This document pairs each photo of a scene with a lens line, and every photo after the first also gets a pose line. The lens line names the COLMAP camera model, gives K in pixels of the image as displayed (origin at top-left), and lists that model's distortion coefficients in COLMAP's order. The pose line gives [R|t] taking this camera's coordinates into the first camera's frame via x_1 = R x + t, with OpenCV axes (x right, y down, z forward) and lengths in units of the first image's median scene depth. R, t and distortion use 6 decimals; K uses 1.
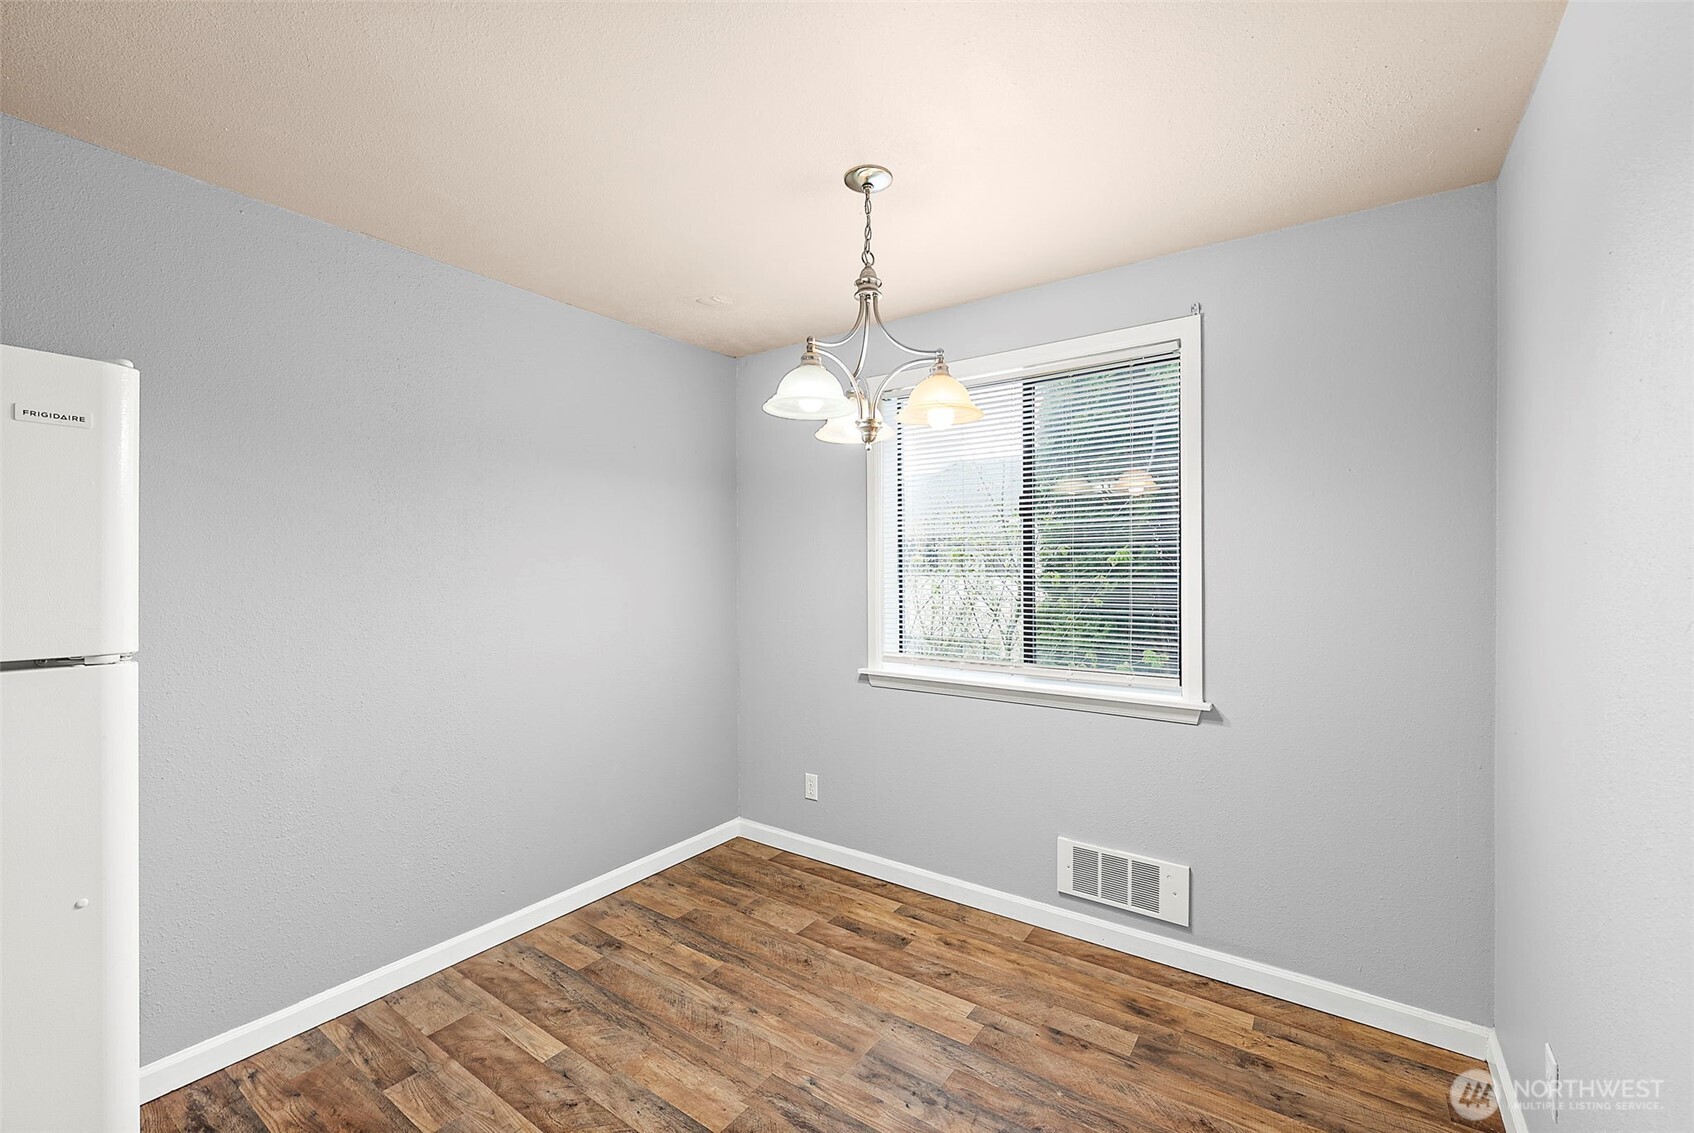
lens RADIAL K [[714.4, 0, 855.7], [0, 714.4, 564.8], [0, 0, 1]] dist [-0.000442, 0.000127]
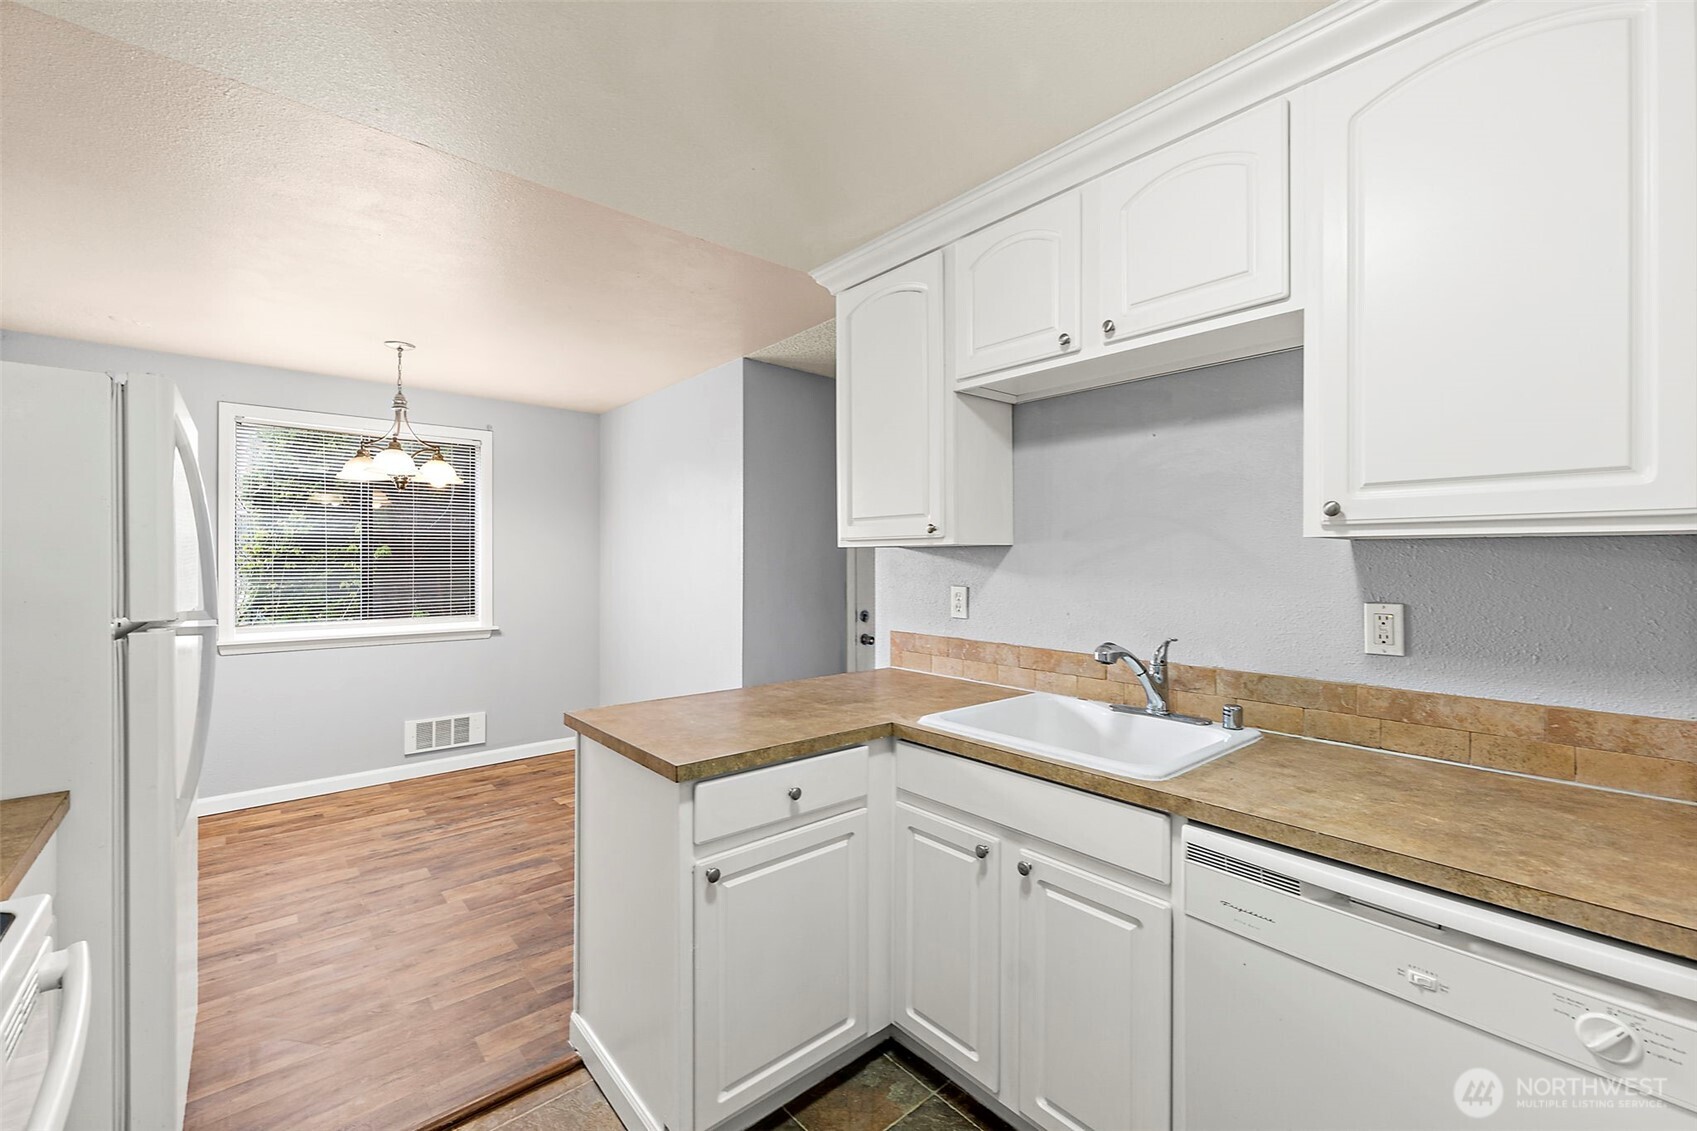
lens RADIAL K [[715.7, 0, 857.2], [0, 715.7, 563.8], [0, 0, 1]] dist [-0.000442, 0.000127]
pose [[0.262692, -0.018760, 0.964697, -1.178281], [0.002363, 0.999820, 0.018800, -0.017092], [-0.964877, -0.002659, 0.262689, -0.510604]]
